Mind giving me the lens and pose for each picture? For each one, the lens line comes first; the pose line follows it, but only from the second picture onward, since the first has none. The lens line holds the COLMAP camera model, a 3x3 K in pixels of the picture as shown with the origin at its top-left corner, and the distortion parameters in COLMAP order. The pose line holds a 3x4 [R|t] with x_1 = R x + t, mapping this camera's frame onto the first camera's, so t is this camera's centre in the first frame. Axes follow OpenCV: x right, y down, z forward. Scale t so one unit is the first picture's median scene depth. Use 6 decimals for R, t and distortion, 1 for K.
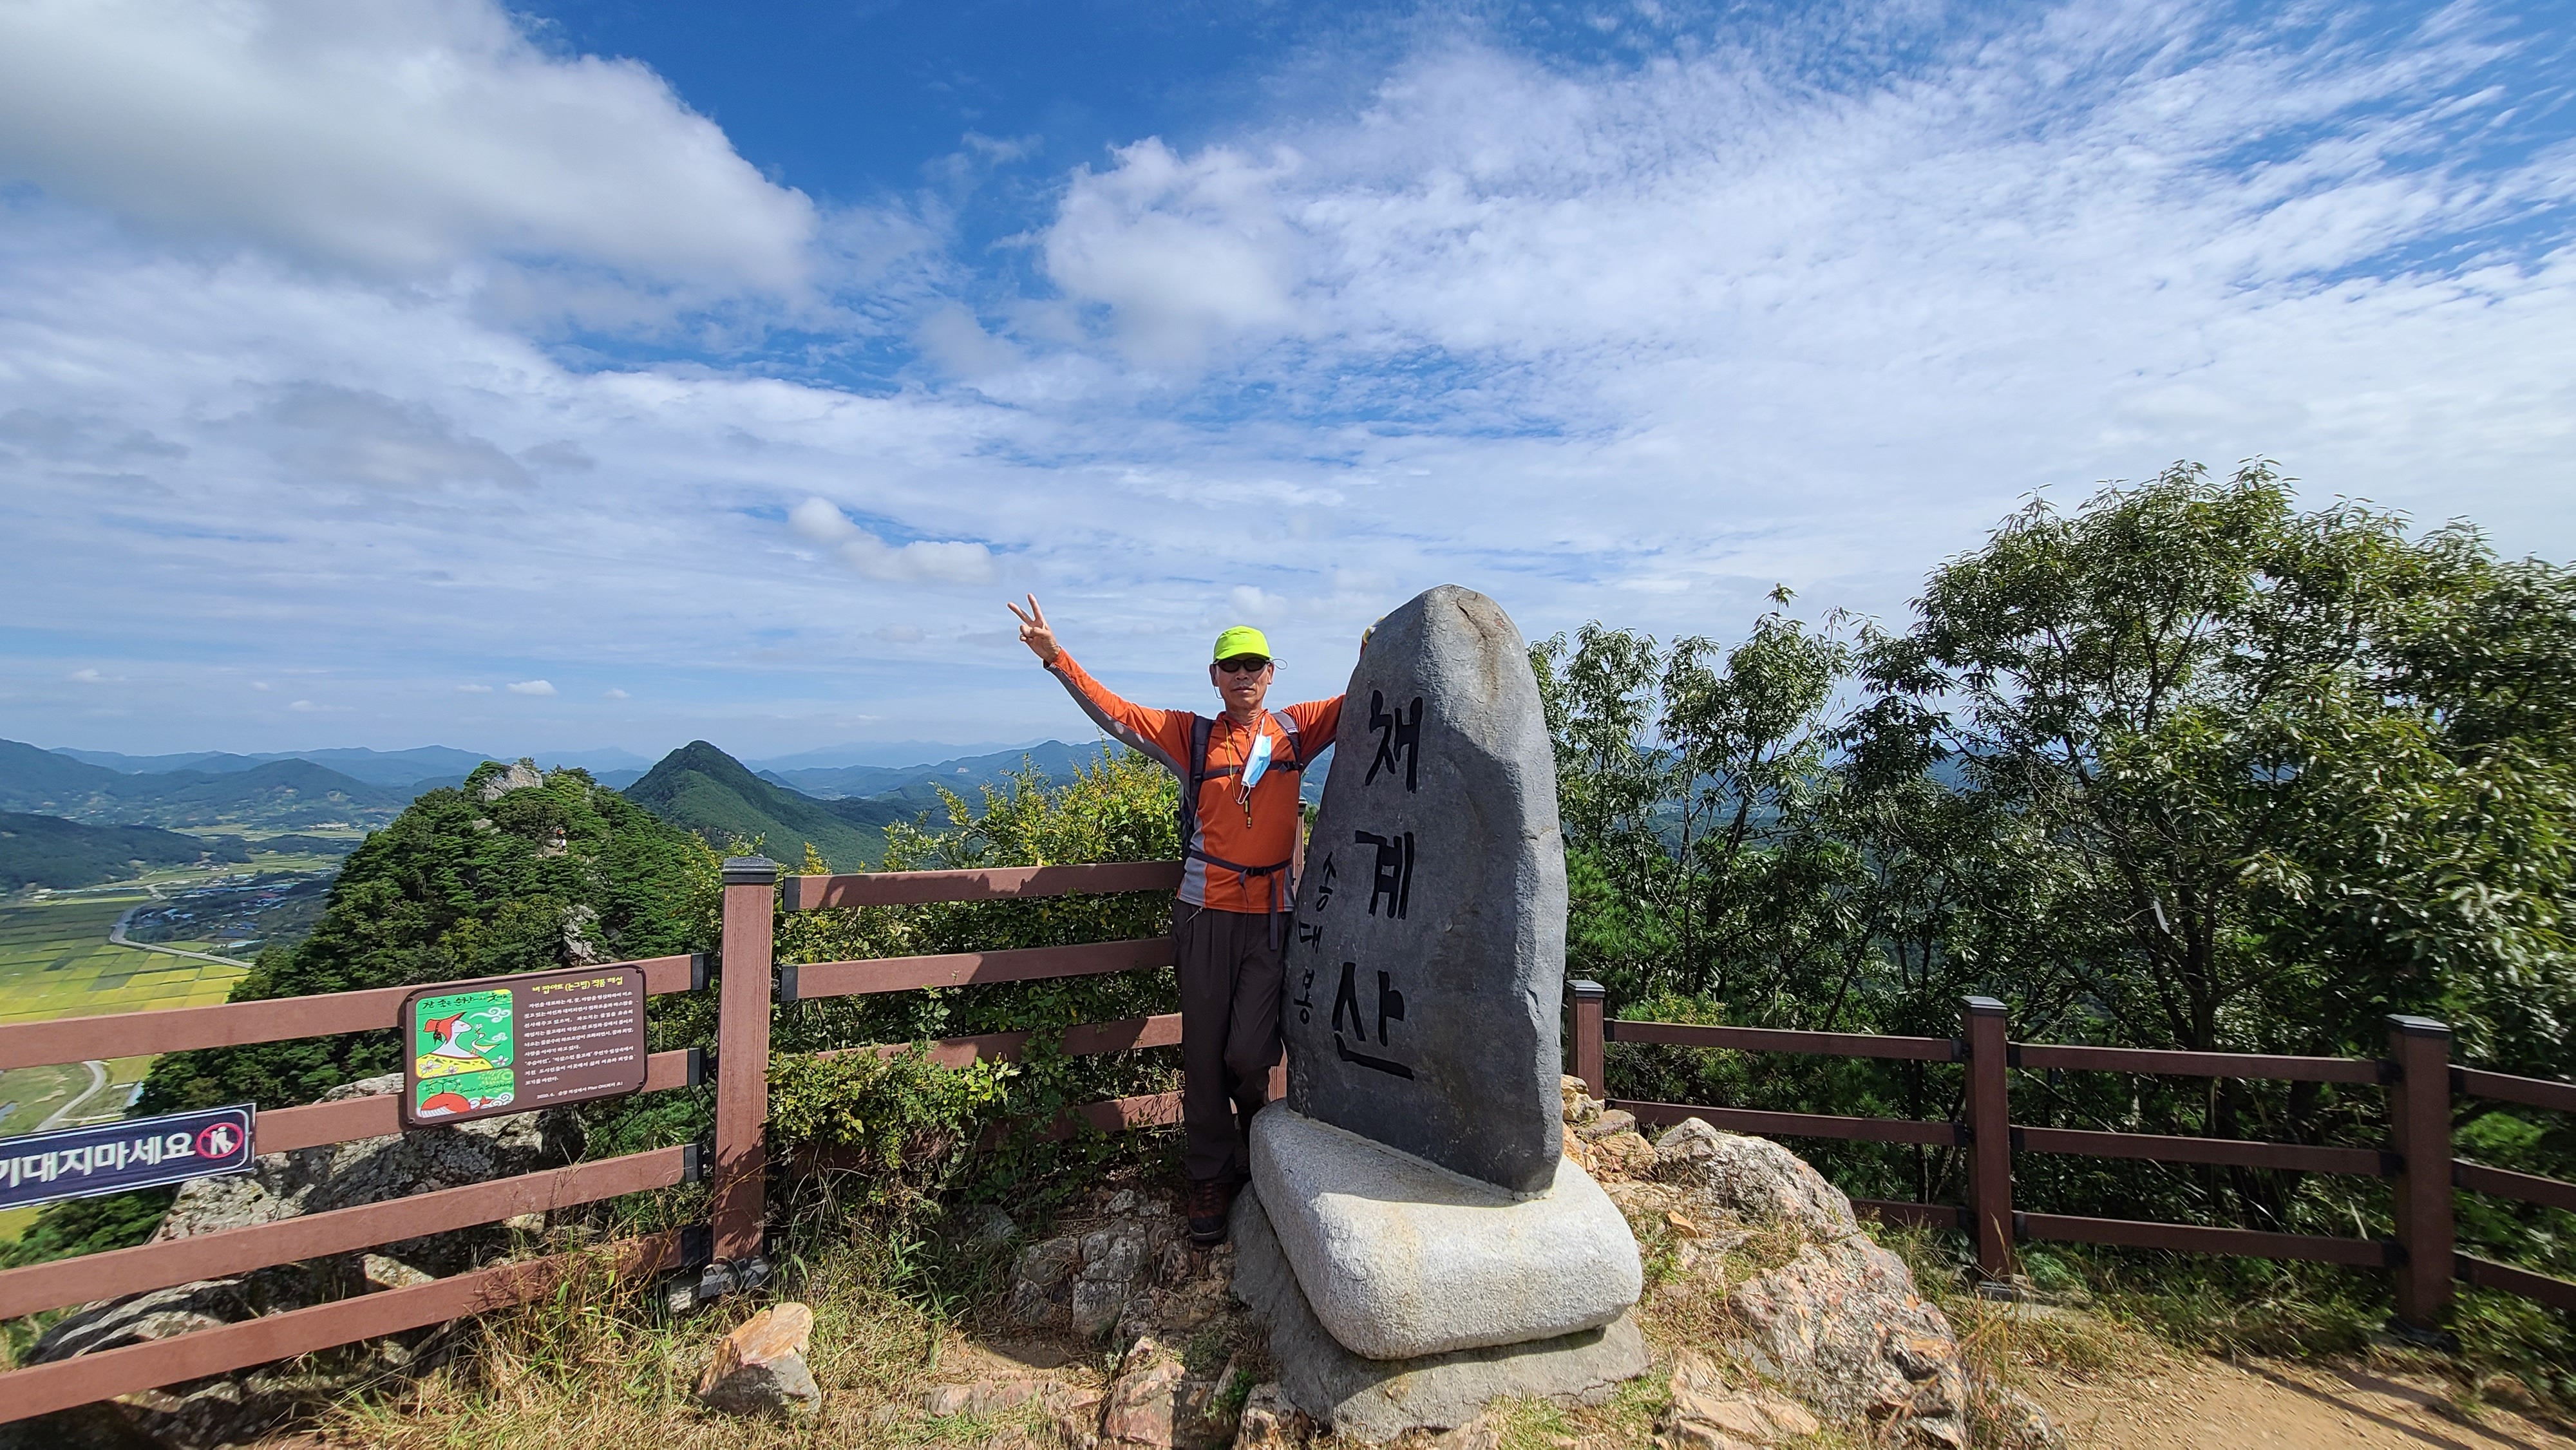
lens RADIAL K [[1078.6, 0, 1272.3], [0, 1078.6, 709.6], [0, 0, 1]] dist [-0.001151, -0.000534]
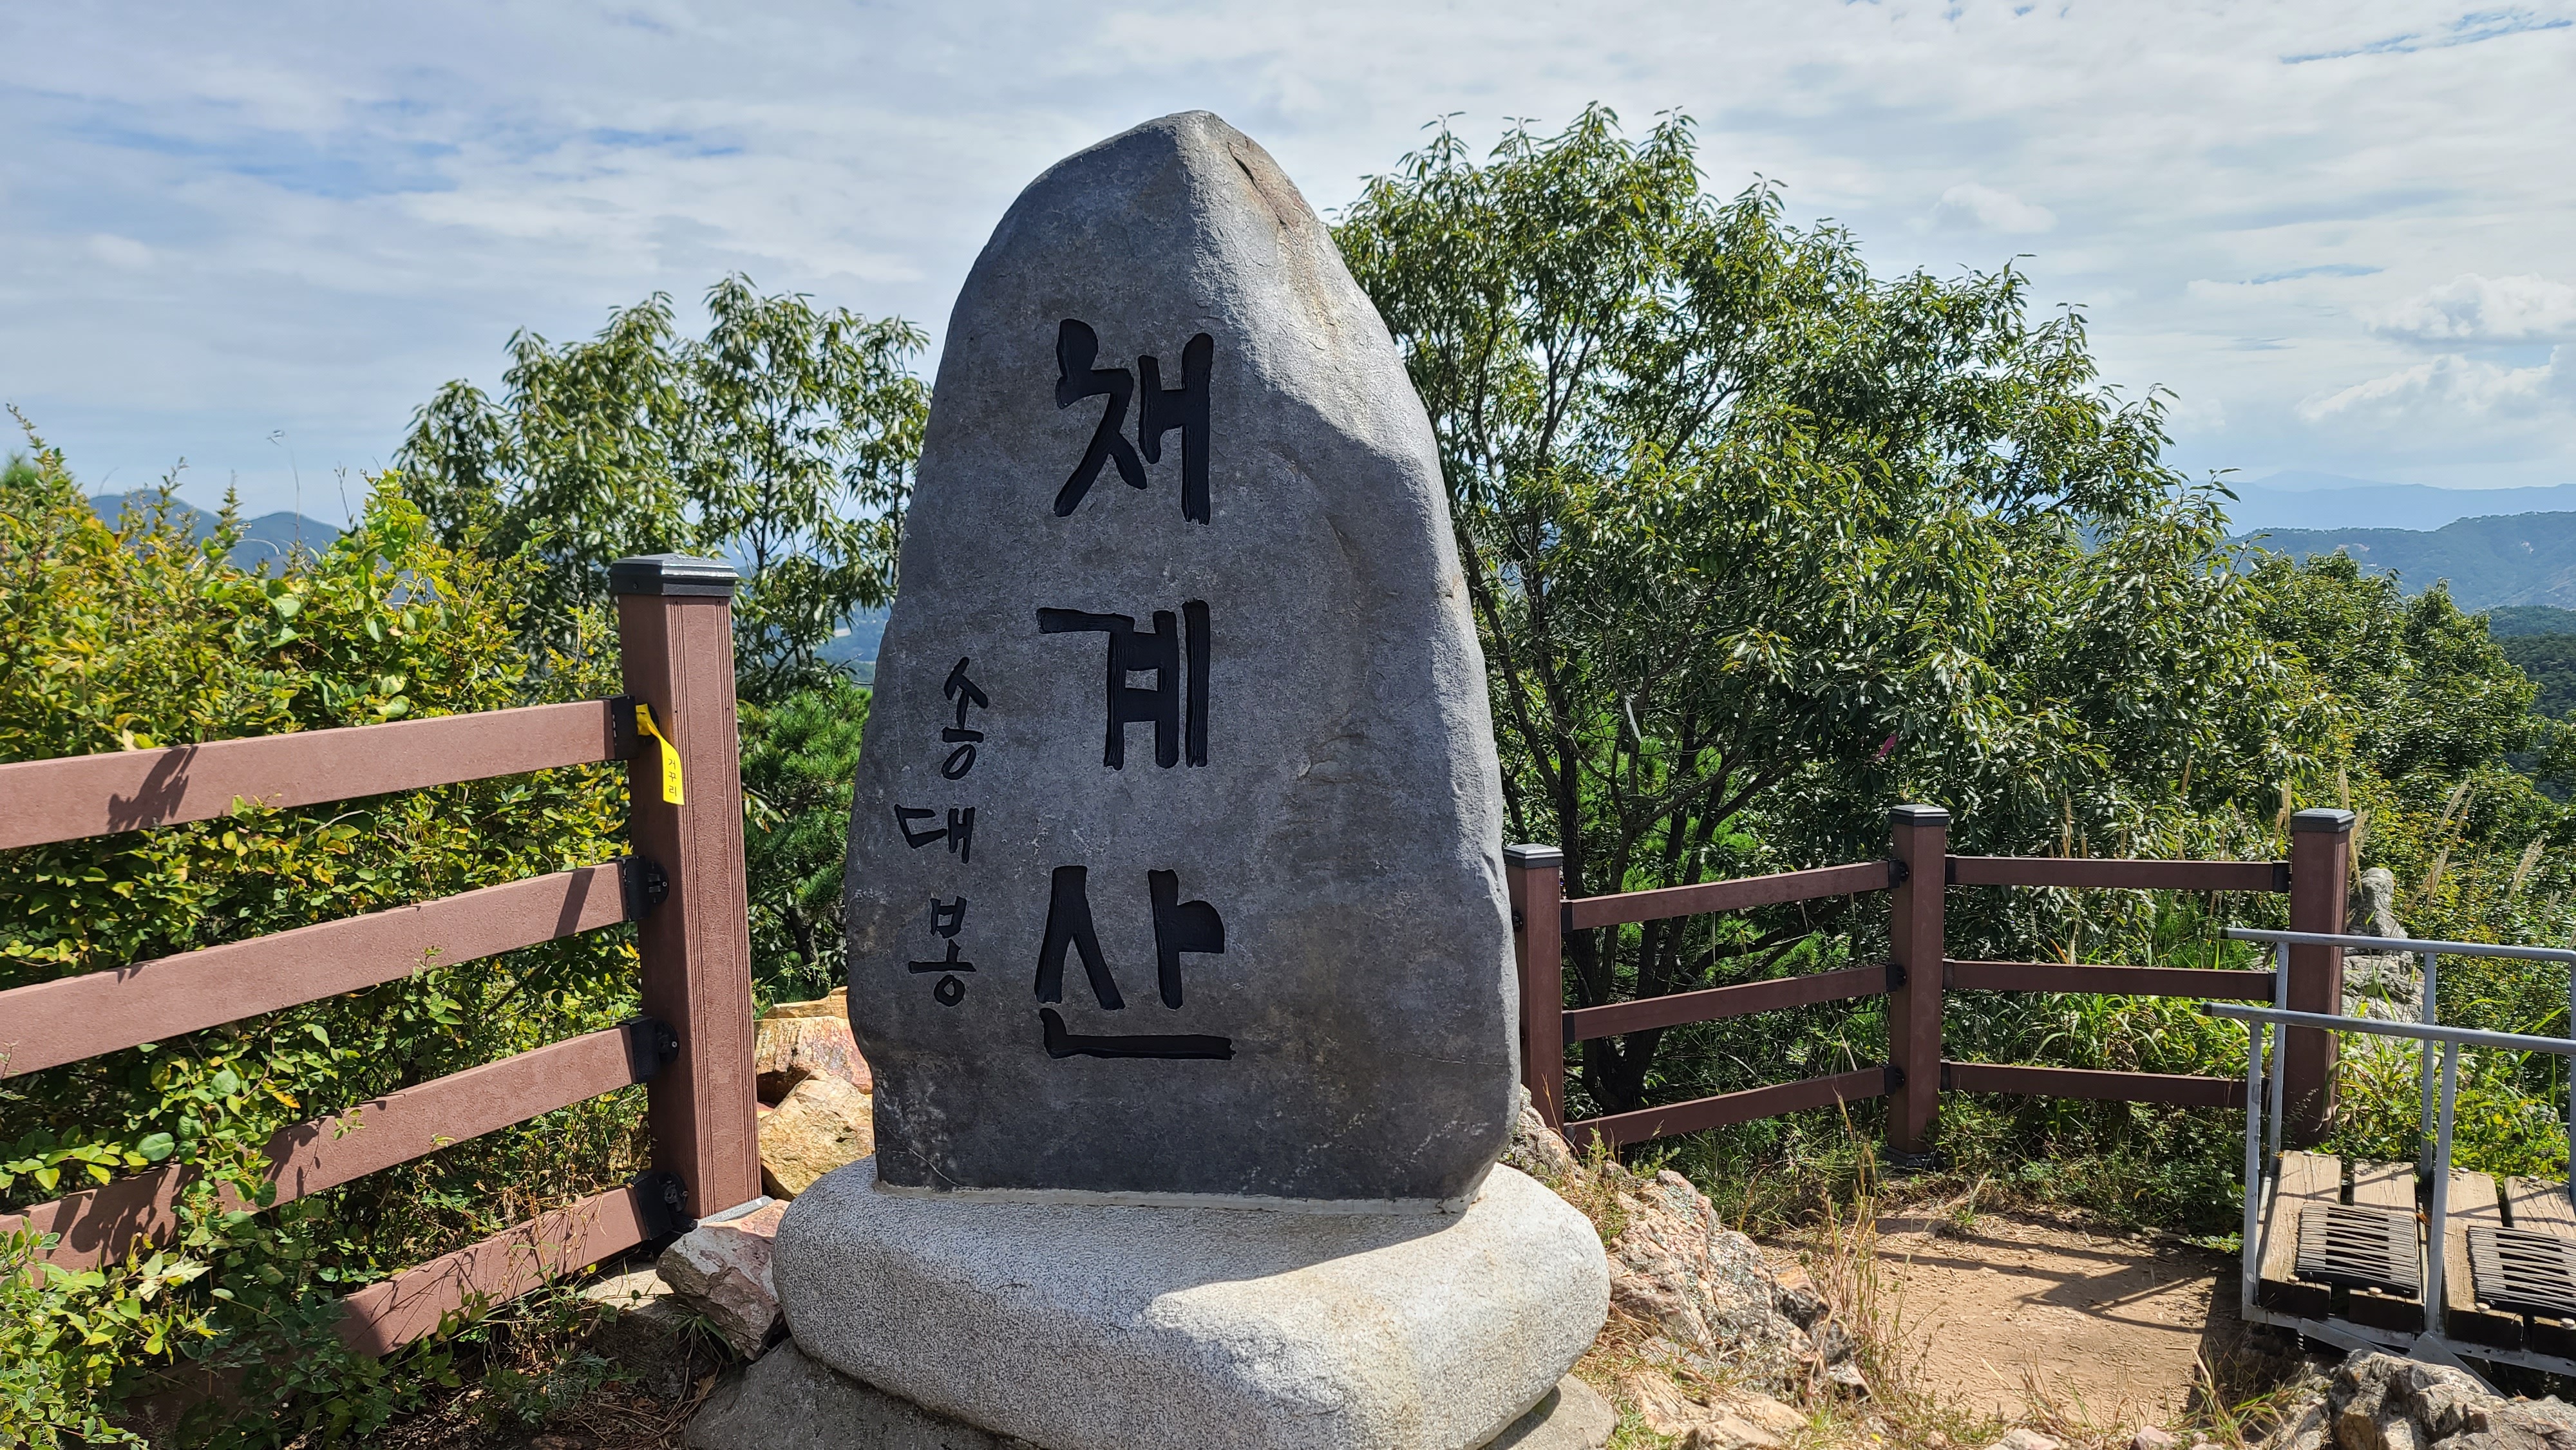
lens RADIAL K [[1923.2, 0, 1310.5], [0, 1923.2, 780.7], [0, 0, 1]] dist [0.063613, -0.033352]
pose [[0.751377, -0.091072, 0.653559, -0.418352], [-0.012229, 0.988338, 0.151782, 0.055097], [-0.659760, -0.122037, 0.741501, 0.255729]]
